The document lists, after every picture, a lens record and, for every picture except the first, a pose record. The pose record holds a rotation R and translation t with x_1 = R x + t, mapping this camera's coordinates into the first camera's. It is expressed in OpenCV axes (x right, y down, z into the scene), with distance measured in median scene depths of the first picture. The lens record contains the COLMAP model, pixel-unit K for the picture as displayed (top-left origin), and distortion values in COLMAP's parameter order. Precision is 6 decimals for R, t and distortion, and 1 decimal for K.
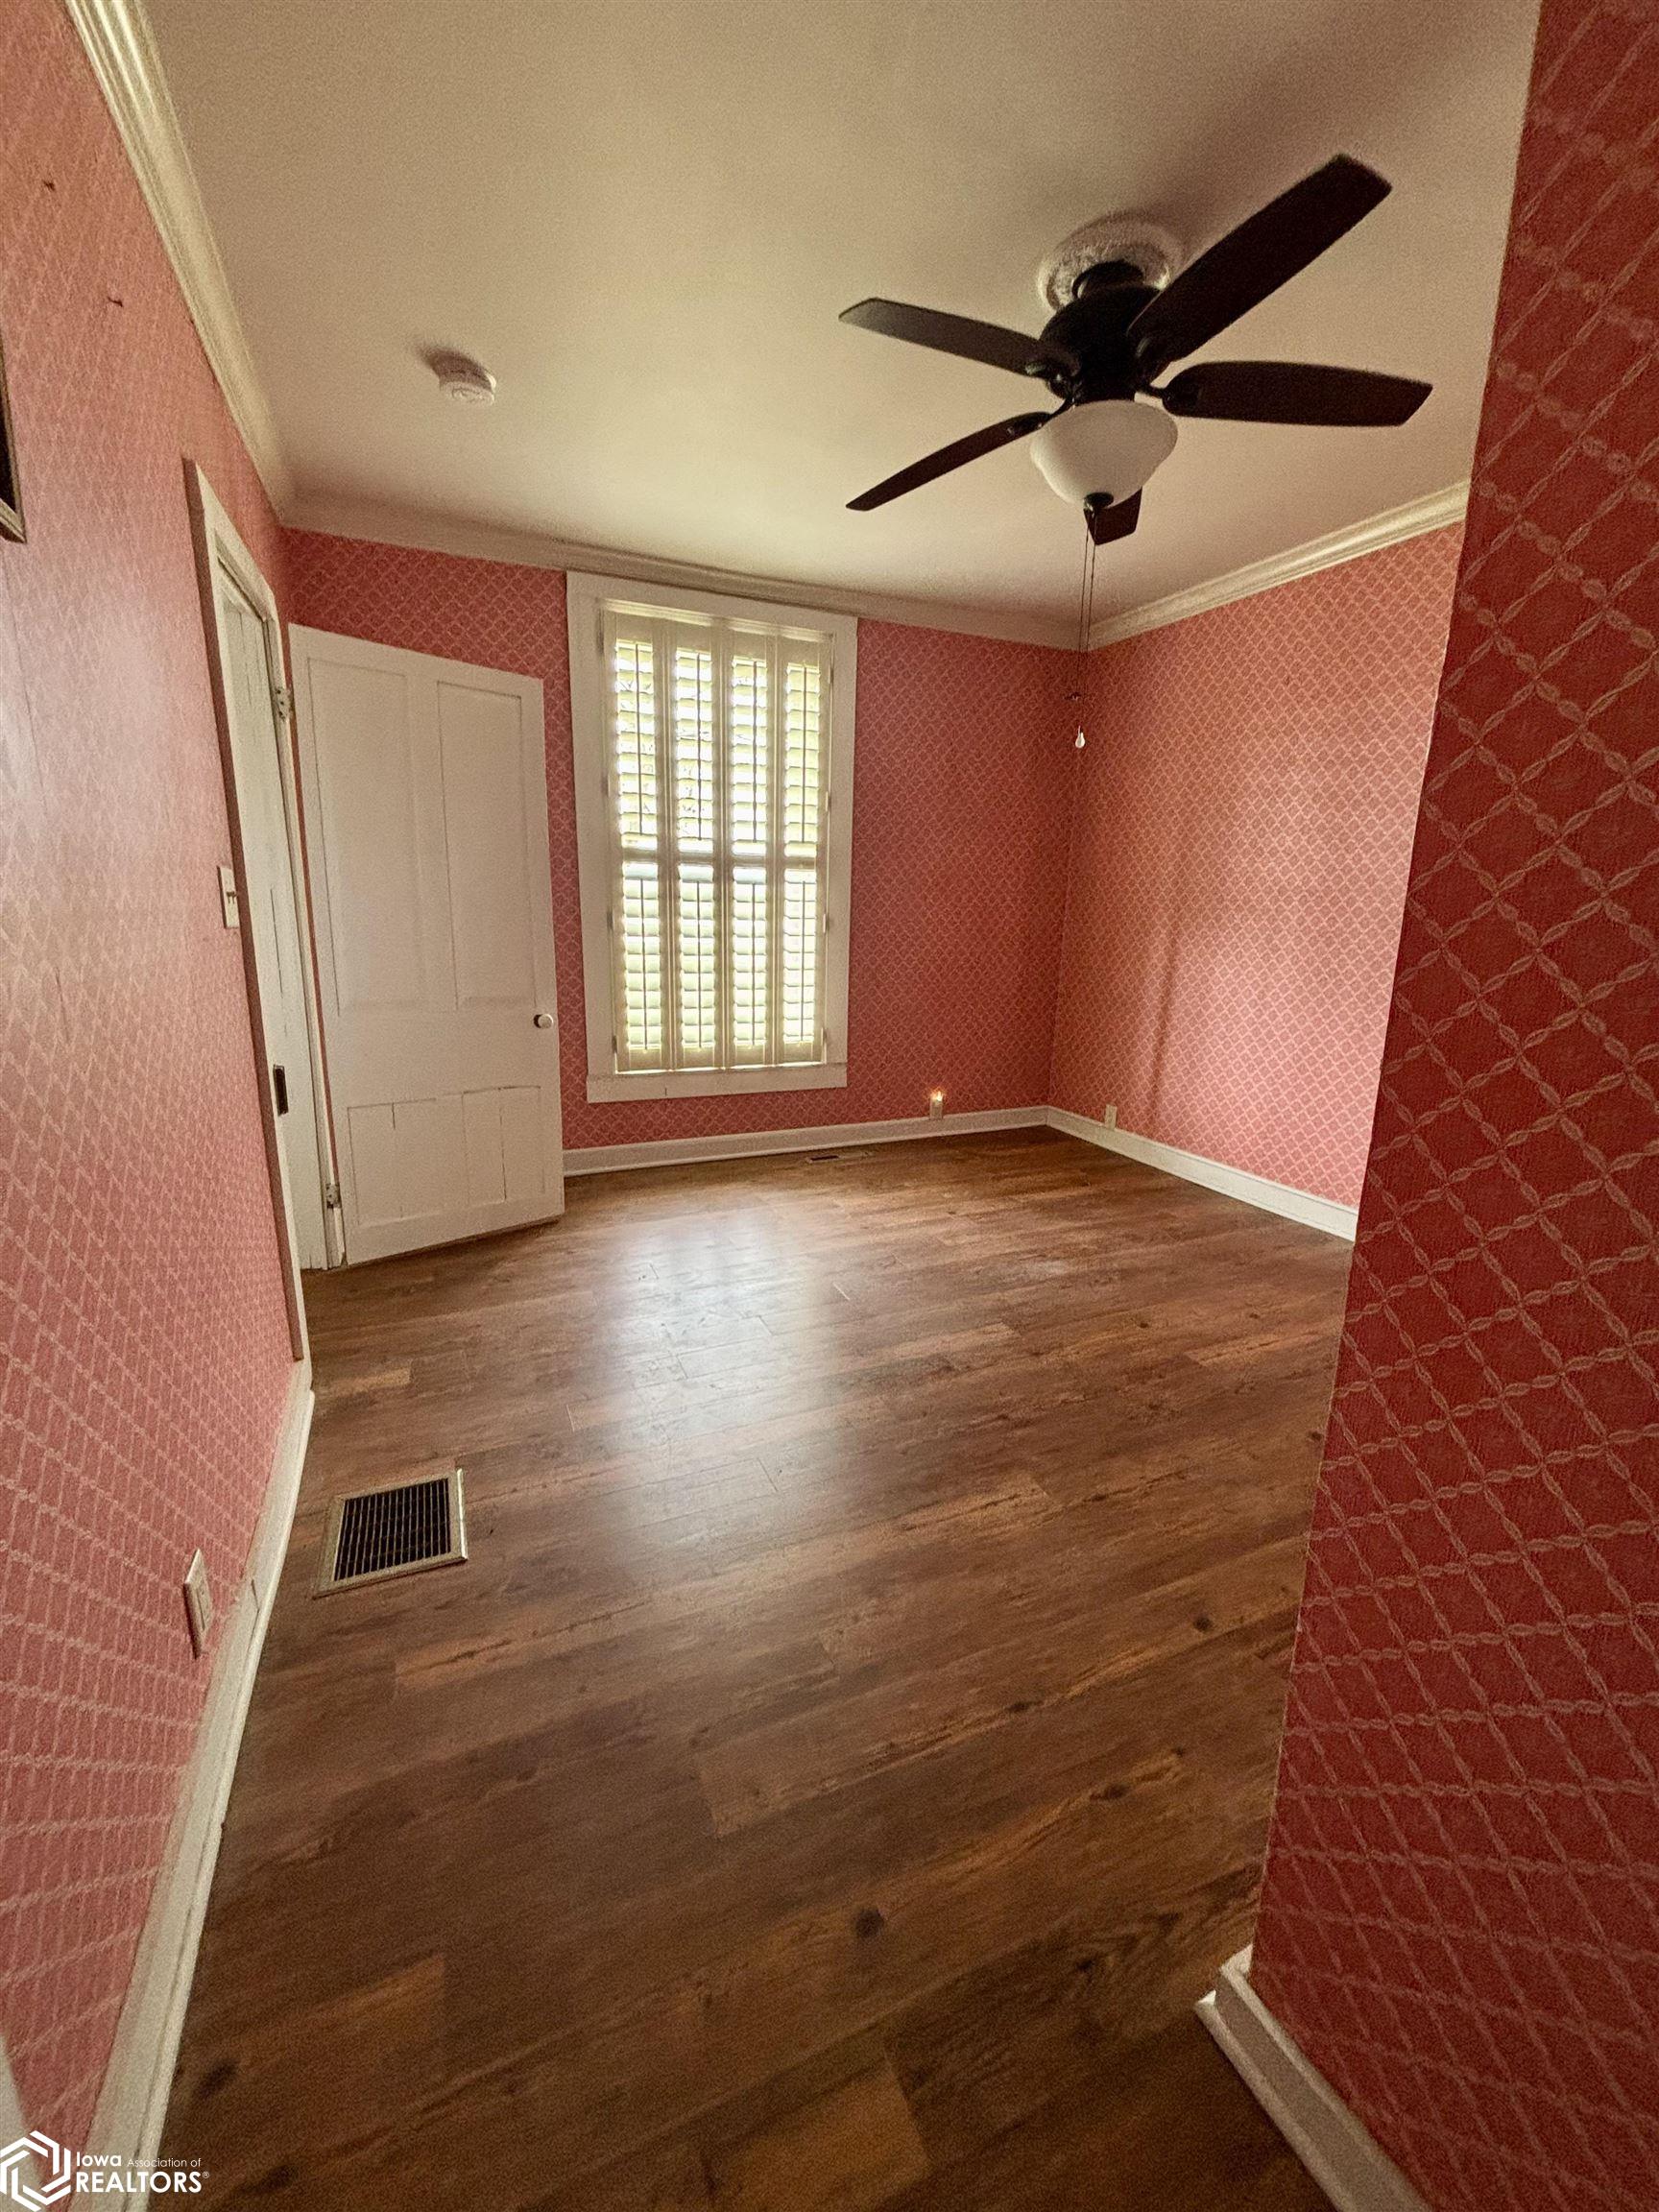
lens RADIAL K [[887.5, 0, 825.5], [0, 887.5, 1096.3], [0, 0, 1]] dist [-0.001073, -0.000352]
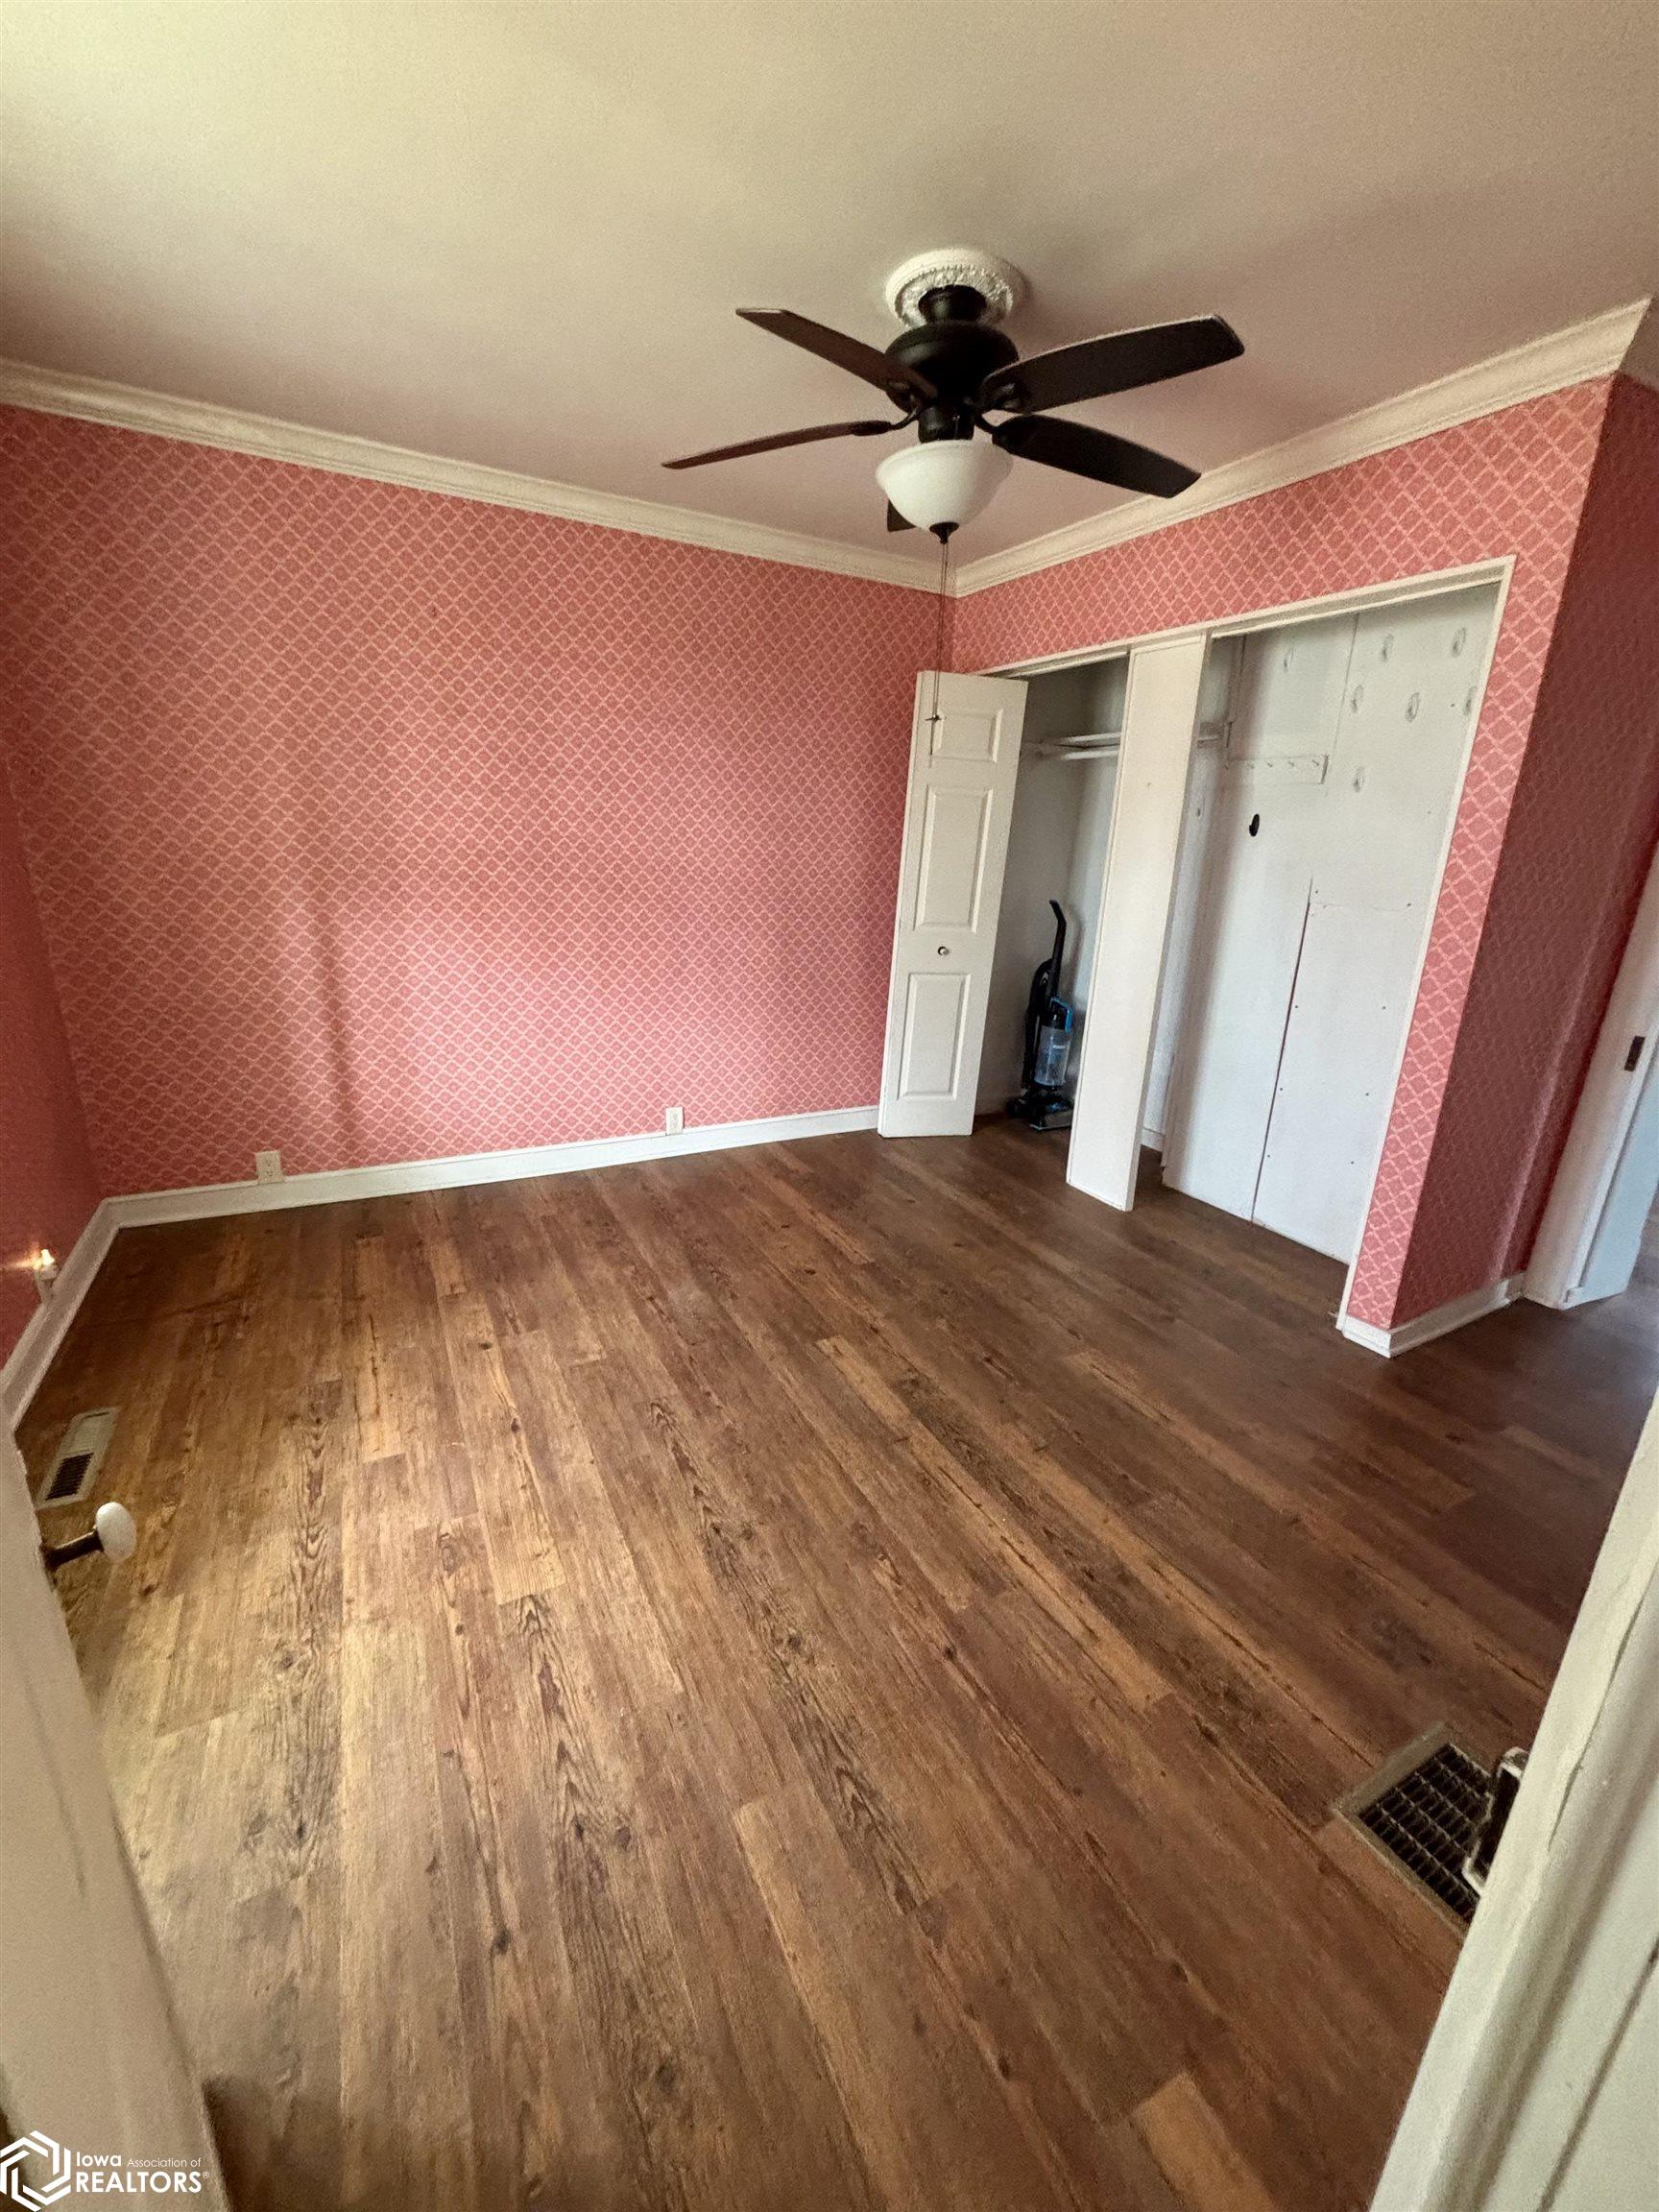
lens RADIAL K [[878.8, 0, 836.9], [0, 878.8, 1104.7], [0, 0, 1]] dist [-0.000719, 0.000029]
pose [[-0.076132, -0.308915, 0.948038, -0.469363], [0.172350, 0.932409, 0.317663, -0.214335], [-0.982089, 0.187578, -0.017744, 0.692631]]
